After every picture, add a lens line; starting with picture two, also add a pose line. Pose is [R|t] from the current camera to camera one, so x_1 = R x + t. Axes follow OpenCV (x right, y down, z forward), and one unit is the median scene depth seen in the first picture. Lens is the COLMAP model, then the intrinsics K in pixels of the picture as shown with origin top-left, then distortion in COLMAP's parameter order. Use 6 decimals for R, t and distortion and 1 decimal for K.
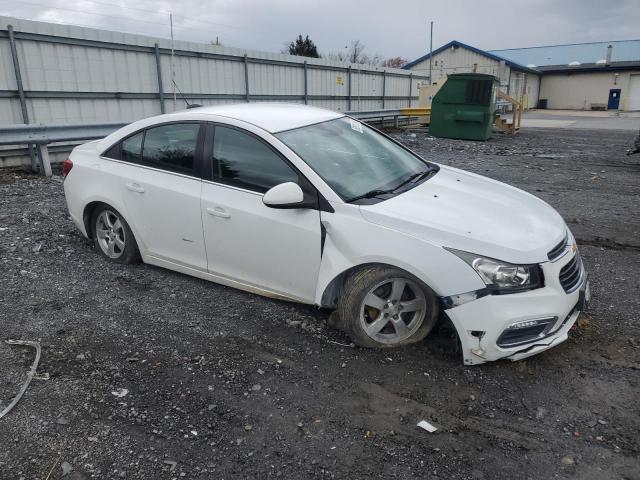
lens RADIAL K [[513.2, 0, 320.0], [0, 513.2, 240.0], [0, 0, 1]] dist [0.010653, 0.001240]
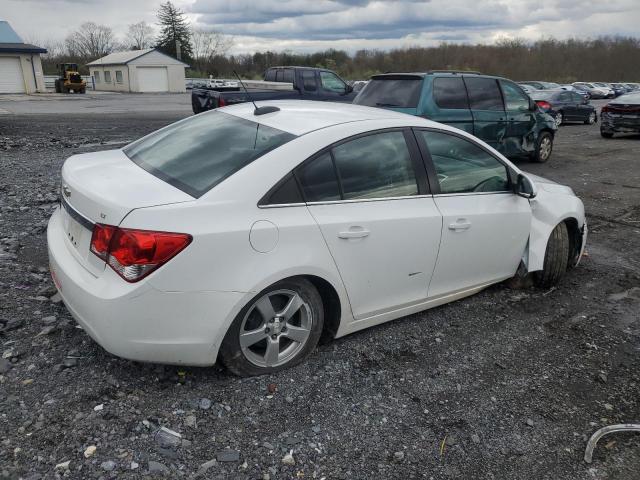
lens RADIAL K [[513.2, 0, 320.0], [0, 513.2, 240.0], [0, 0, 1]] dist [0.010653, 0.001240]
pose [[0.404694, -0.281342, 0.870097, -0.926248], [0.256894, 0.948156, 0.187097, -0.219585], [-0.877626, 0.147806, 0.455989, 0.697271]]
